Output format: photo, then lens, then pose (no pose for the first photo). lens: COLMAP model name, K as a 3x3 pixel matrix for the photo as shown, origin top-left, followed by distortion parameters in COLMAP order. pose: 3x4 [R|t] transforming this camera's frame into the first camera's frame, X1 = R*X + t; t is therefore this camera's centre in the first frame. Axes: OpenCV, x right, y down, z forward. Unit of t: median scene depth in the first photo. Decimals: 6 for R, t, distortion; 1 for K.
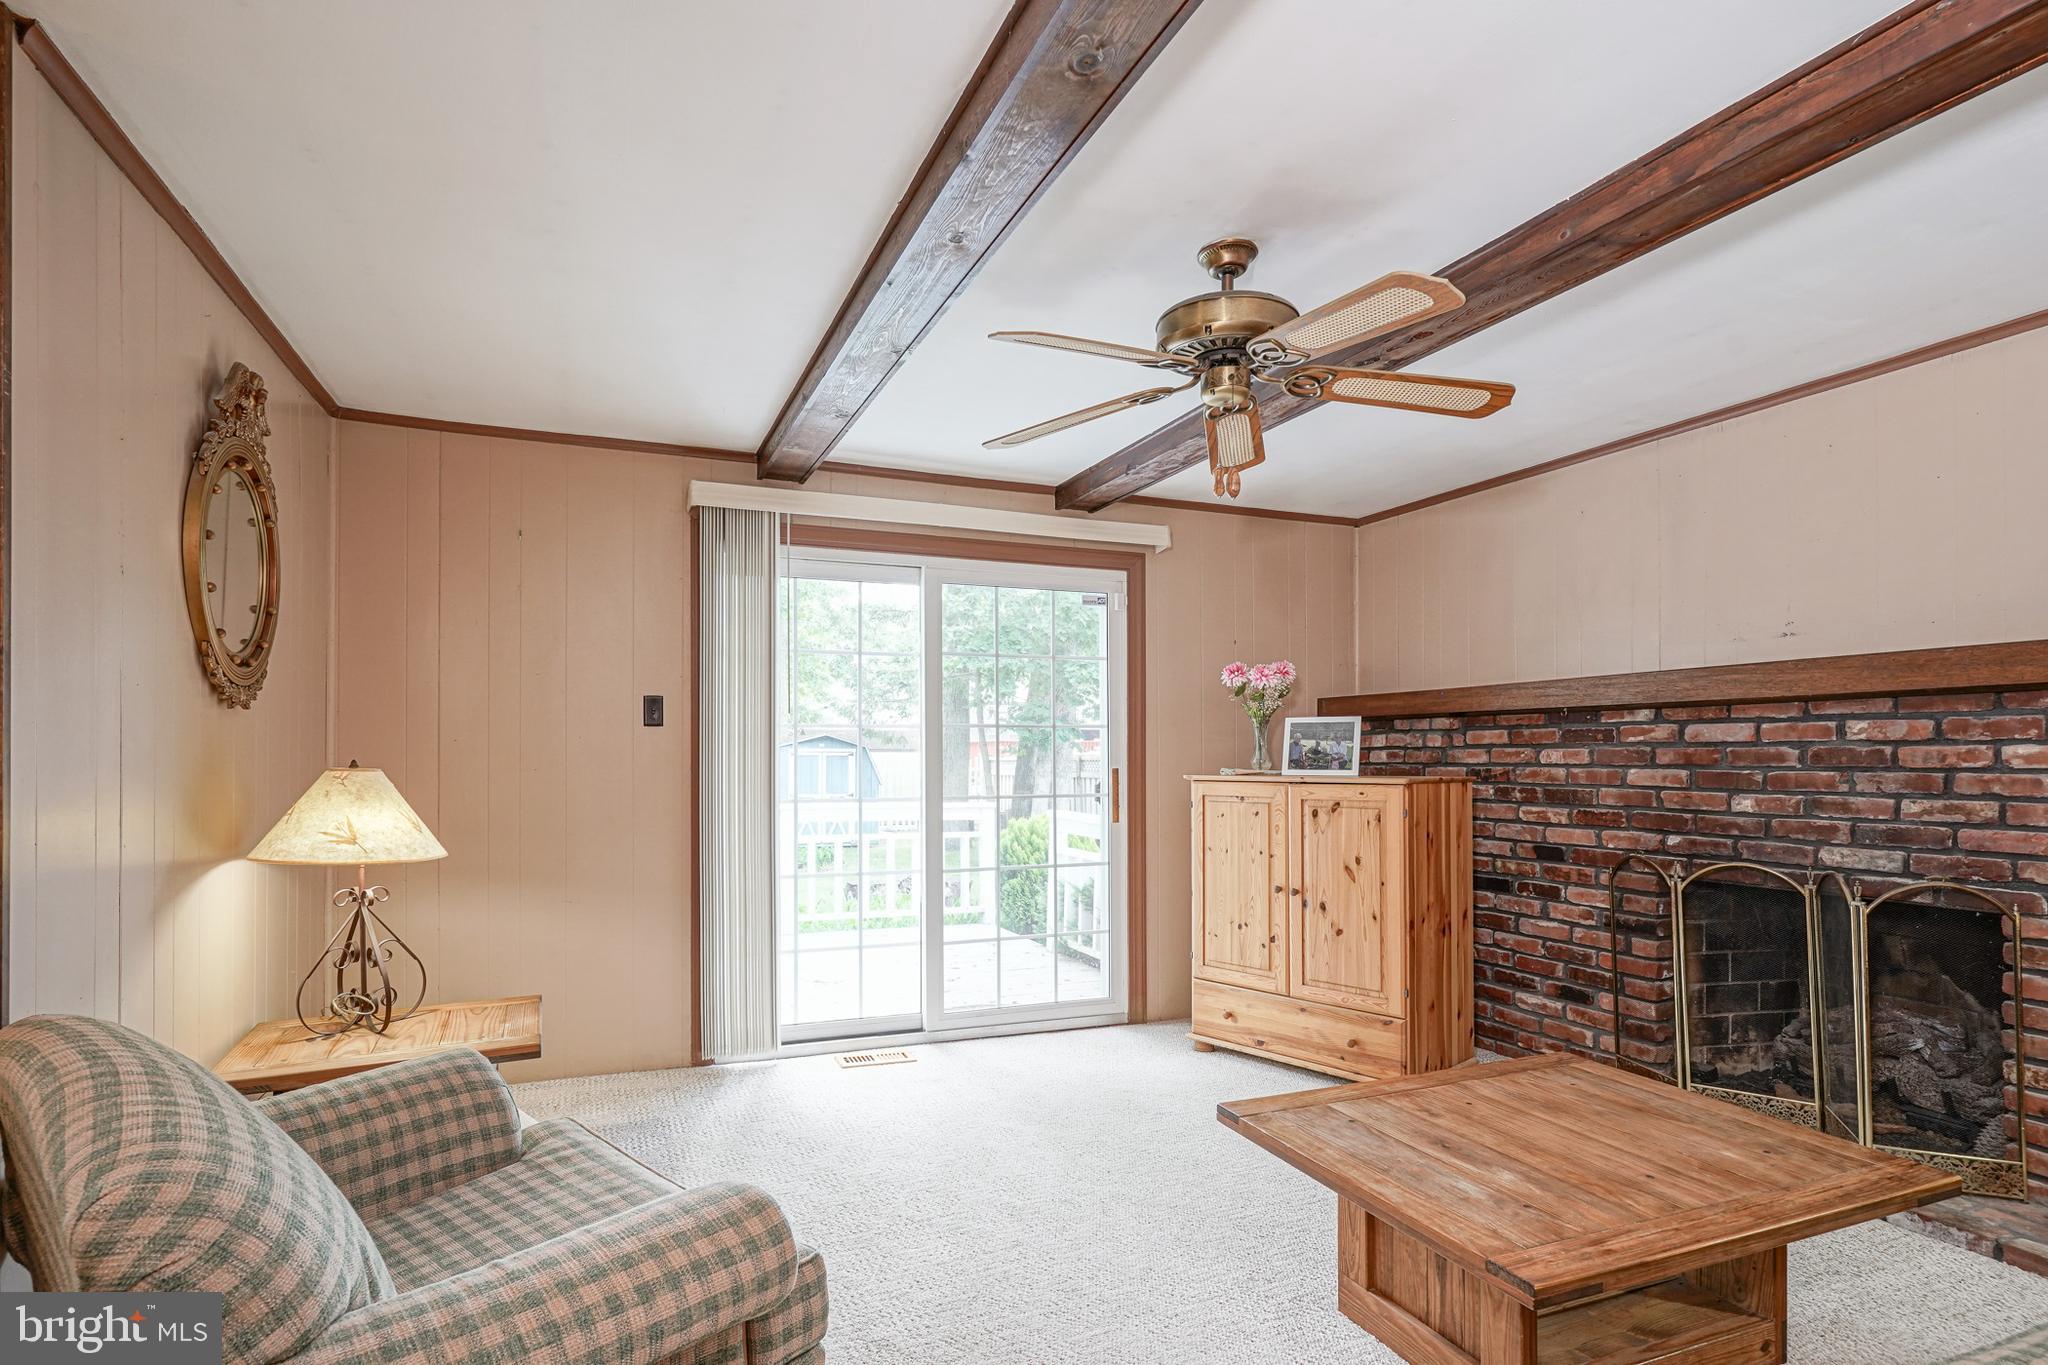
lens RADIAL K [[999.9, 0, 1055.6], [0, 999.9, 744.6], [0, 0, 1]] dist [-0.015264, 0.009746]
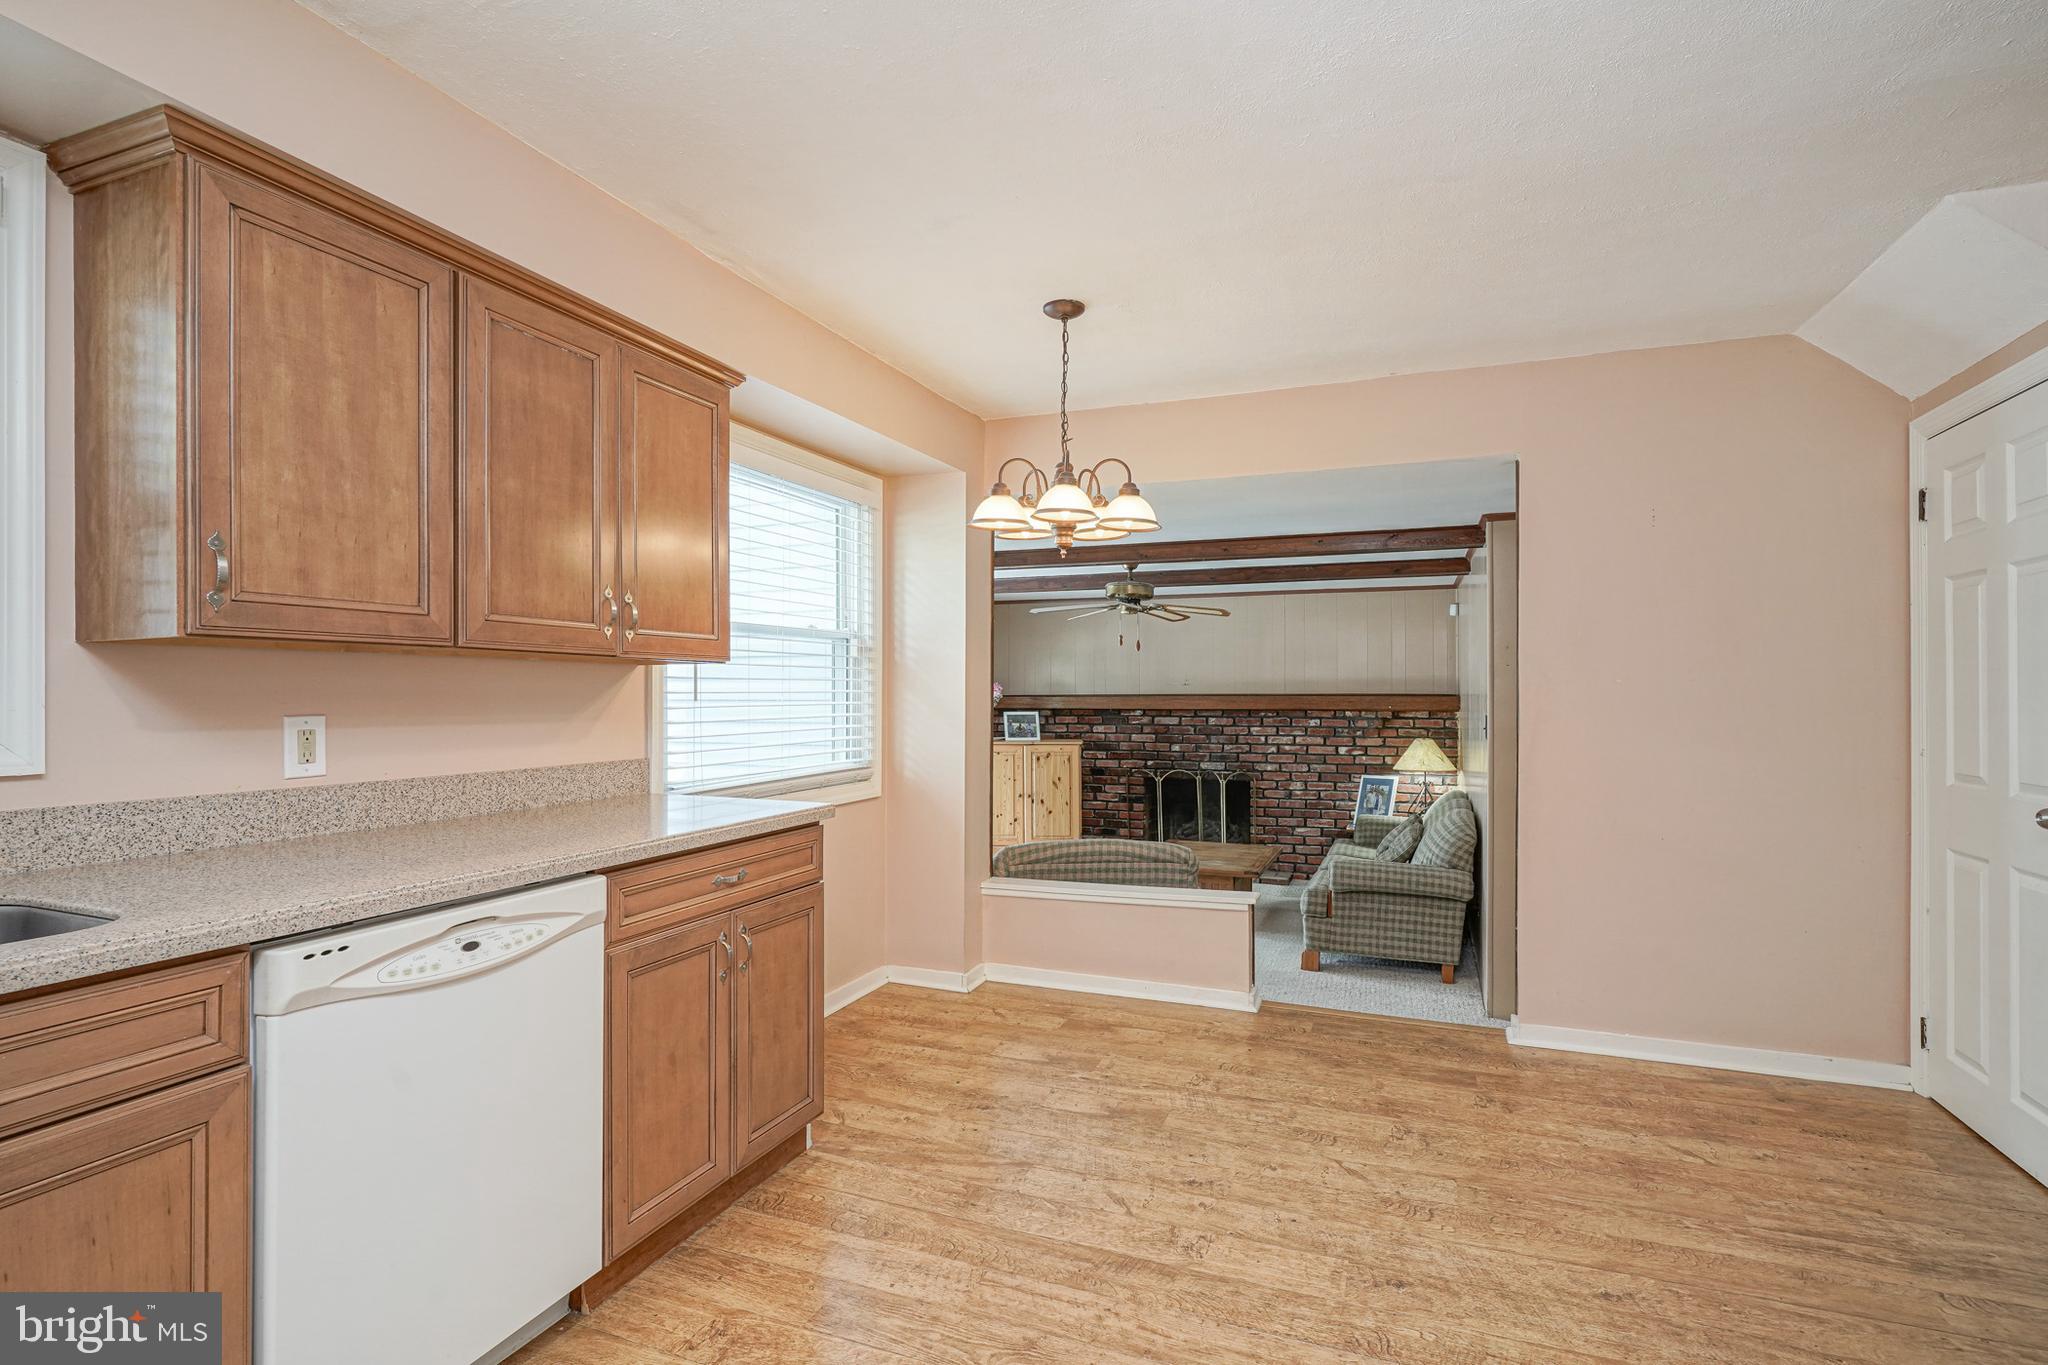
lens RADIAL K [[1021.4, 0, 1061.0], [0, 1021.4, 691.0], [0, 0, 1]] dist [-0.013615, 0.006127]
pose [[0.649921, 0.003894, 0.759992, -1.424107], [-0.013618, 0.999886, 0.006523, -0.095443], [-0.759880, -0.014589, 0.649900, -0.482899]]
